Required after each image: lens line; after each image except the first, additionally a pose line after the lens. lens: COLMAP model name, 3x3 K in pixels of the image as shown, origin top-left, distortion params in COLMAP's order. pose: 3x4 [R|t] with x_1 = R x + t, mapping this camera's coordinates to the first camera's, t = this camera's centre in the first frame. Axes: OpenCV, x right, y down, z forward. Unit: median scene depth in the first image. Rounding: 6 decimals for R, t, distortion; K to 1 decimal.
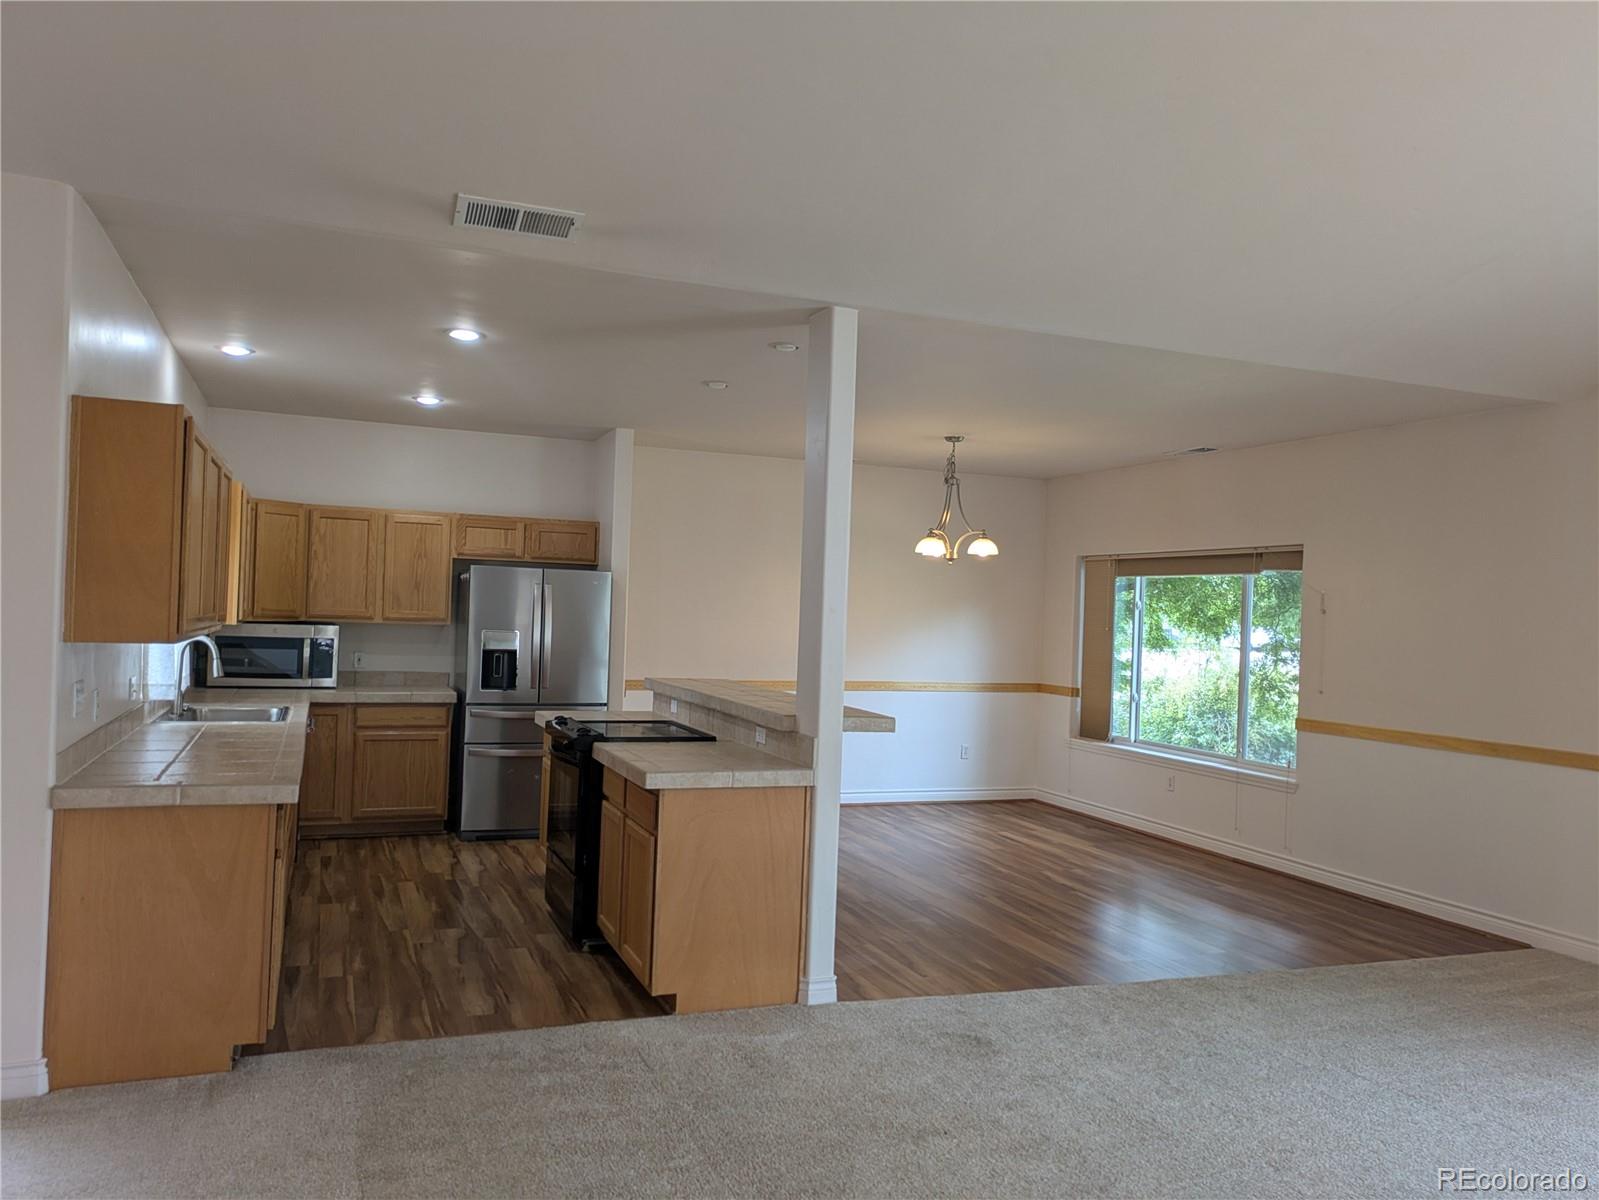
lens RADIAL K [[1183.8, 0, 808.6], [0, 1183.8, 603.0], [0, 0, 1]] dist [0.047516, -0.039152]
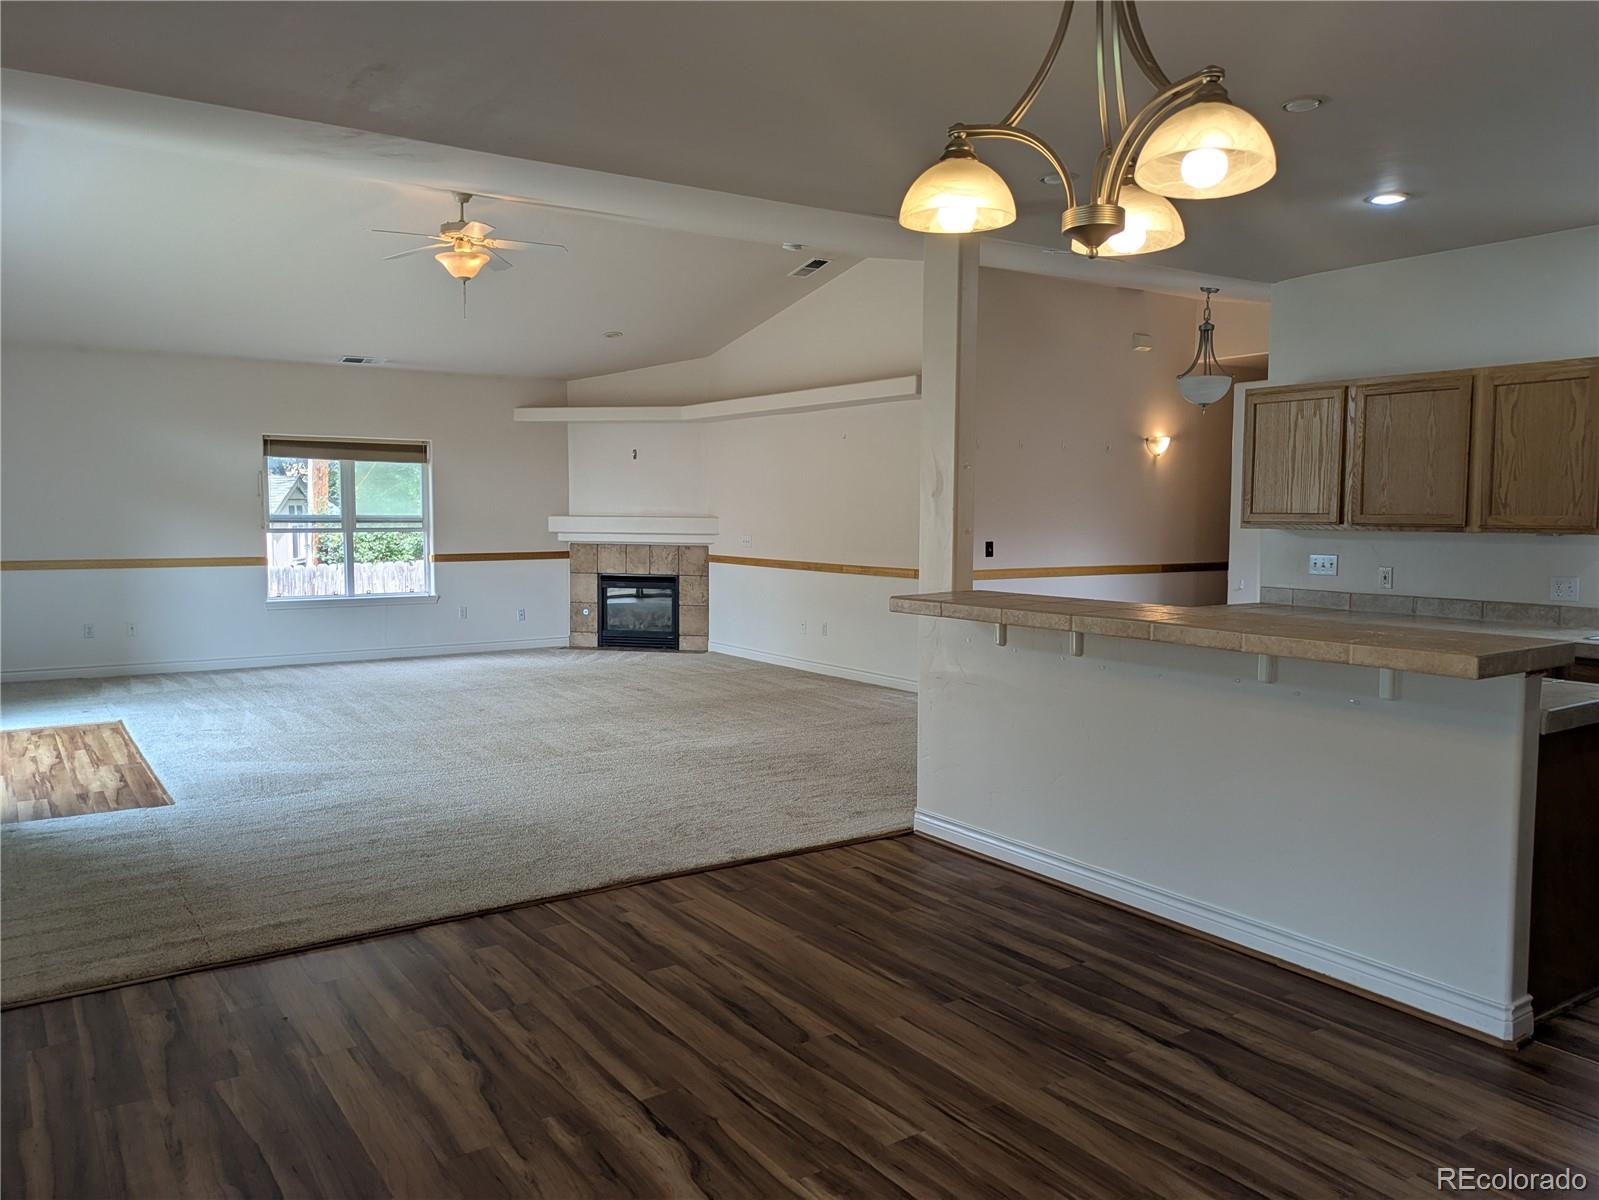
lens RADIAL K [[1183.8, 0, 768.6], [0, 1183.8, 586.0], [0, 0, 1]] dist [0.047516, -0.039152]
pose [[-0.979268, -0.024765, -0.201047, 0.255902], [-0.035751, 0.998049, 0.051196, 0.027828], [0.199387, 0.057322, -0.978243, 1.336790]]
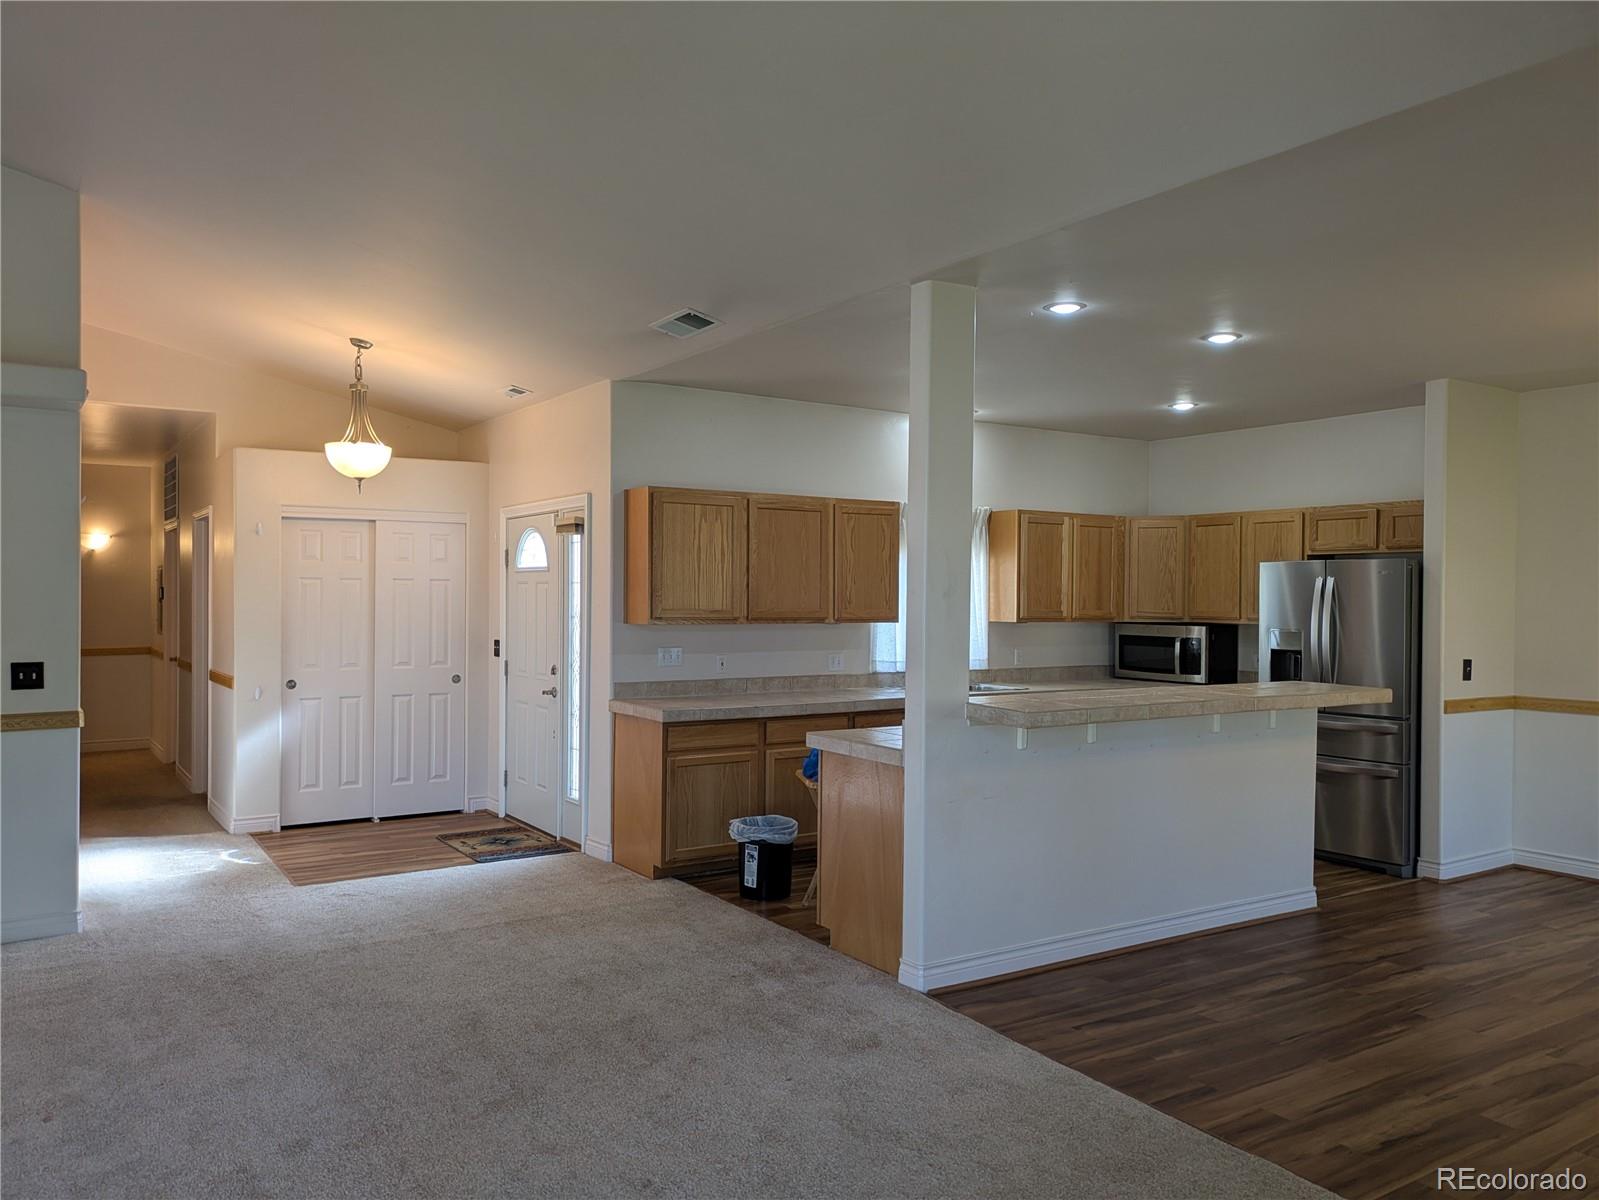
lens RADIAL K [[1183.8, 0, 782.9], [0, 1183.8, 605.3], [0, 0, 1]] dist [0.047516, -0.039152]
pose [[0.191337, -0.027671, -0.981134, 0.618427], [0.008055, 0.999613, -0.026621, 0.027202], [0.981491, -0.002810, 0.191486, 0.447613]]
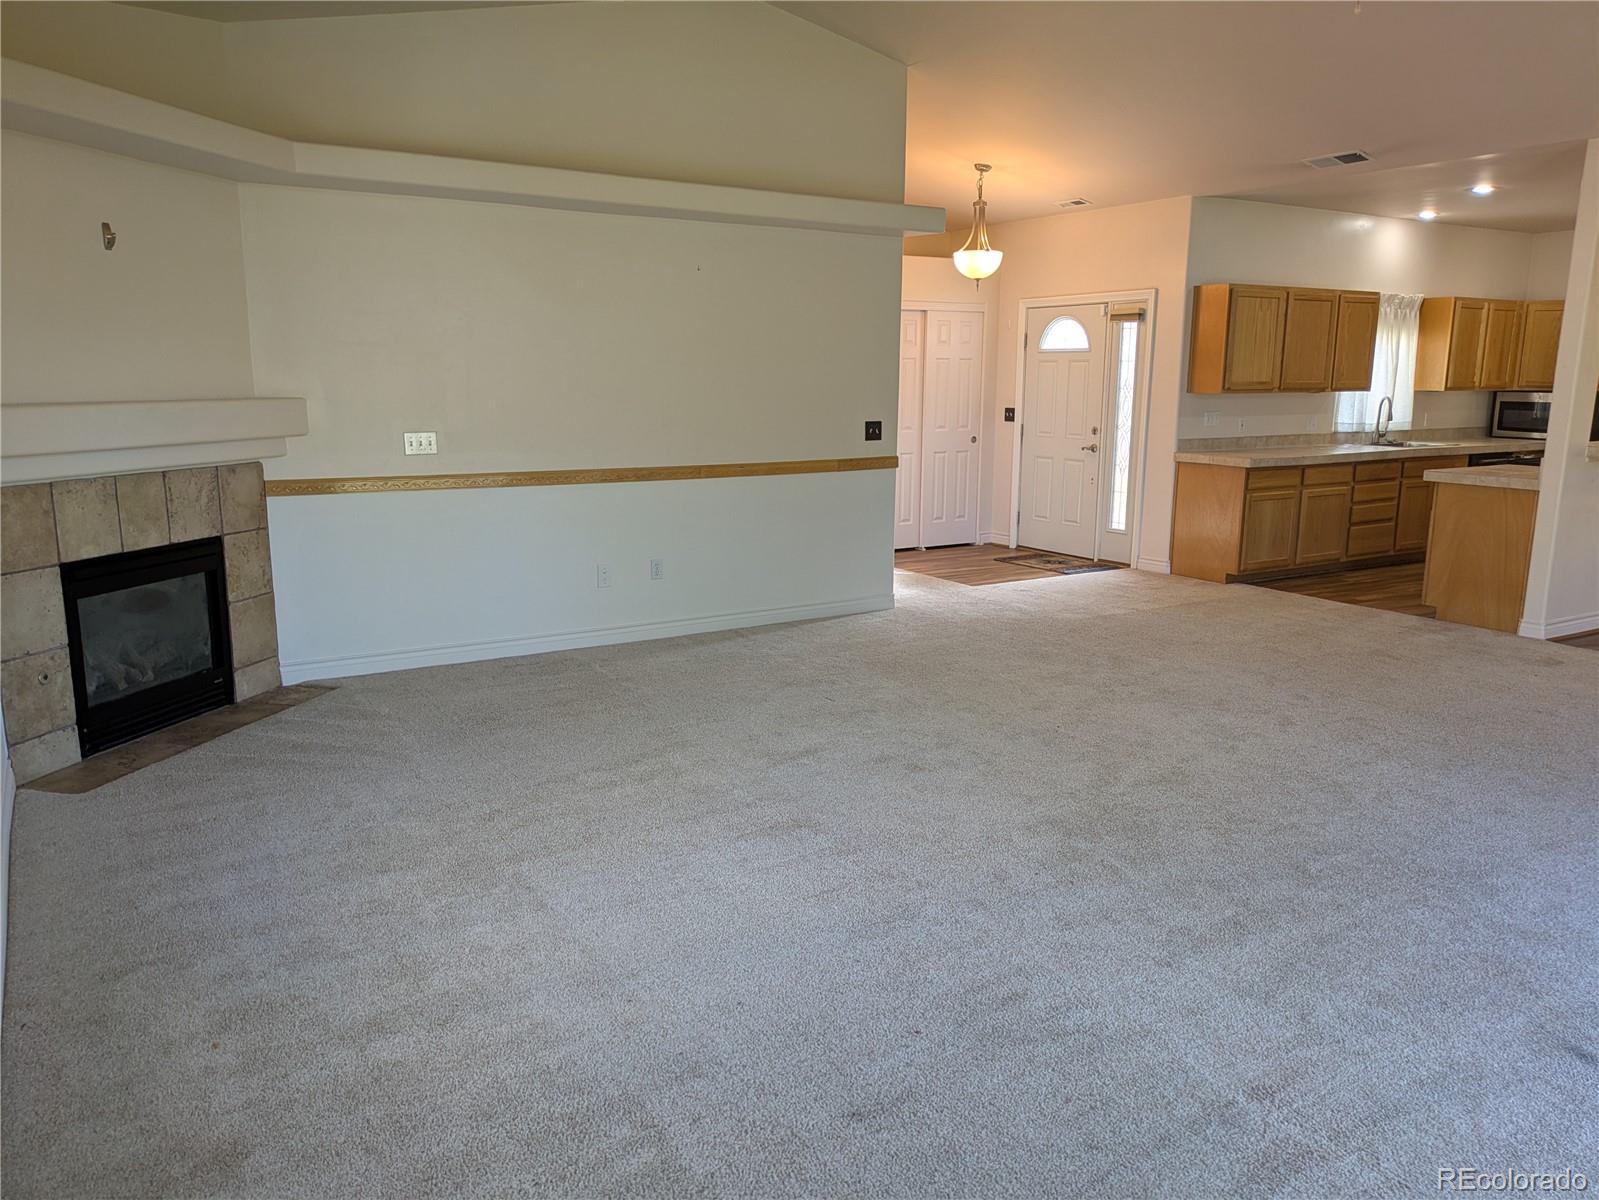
lens RADIAL K [[1183.8, 0, 803.2], [0, 1183.8, 603.7], [0, 0, 1]] dist [0.047516, -0.039152]
pose [[0.171532, 0.155376, -0.972849, 0.827076], [0.009699, 0.987171, 0.159374, 0.030450], [0.985131, -0.036773, 0.167824, -0.091175]]
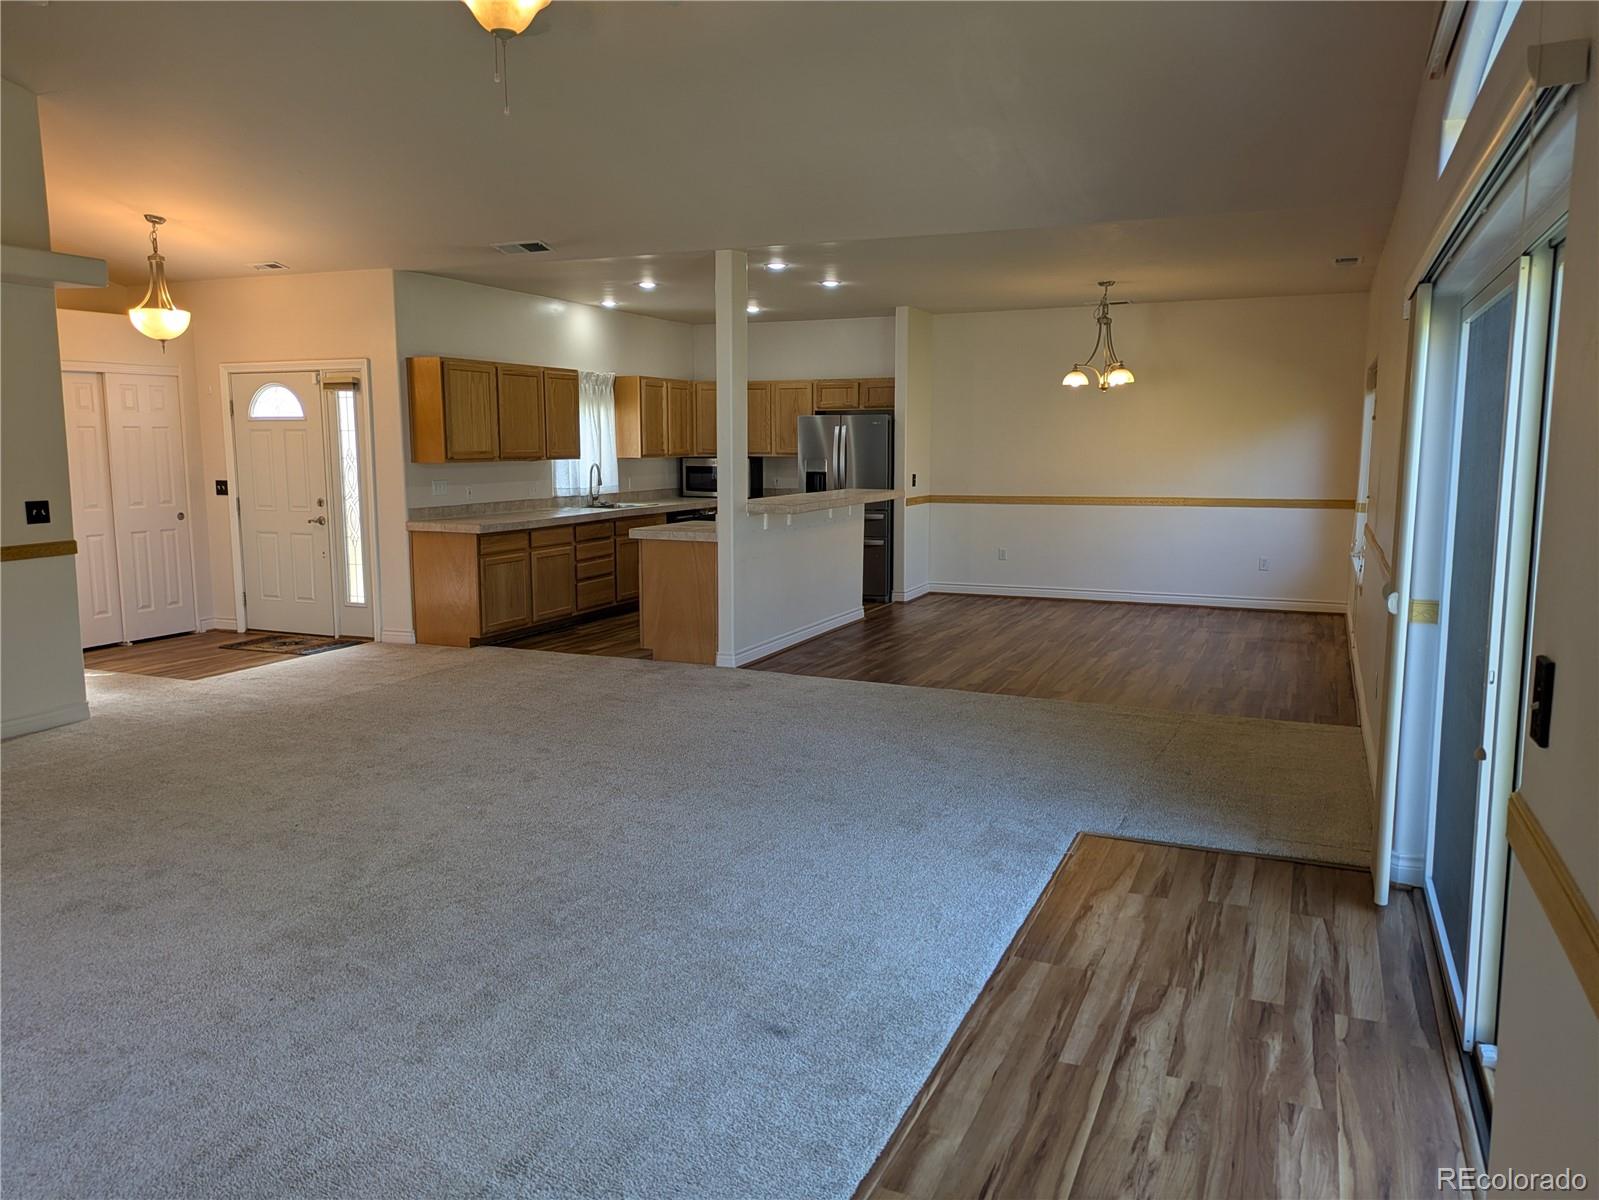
lens RADIAL K [[1183.8, 0, 792.3], [0, 1183.8, 597.8], [0, 0, 1]] dist [0.047516, -0.039152]
pose [[0.699166, 0.057493, -0.712644, 0.825737], [0.033655, 0.993010, 0.113130, 0.028421], [0.714167, -0.103081, 0.692344, -0.072286]]
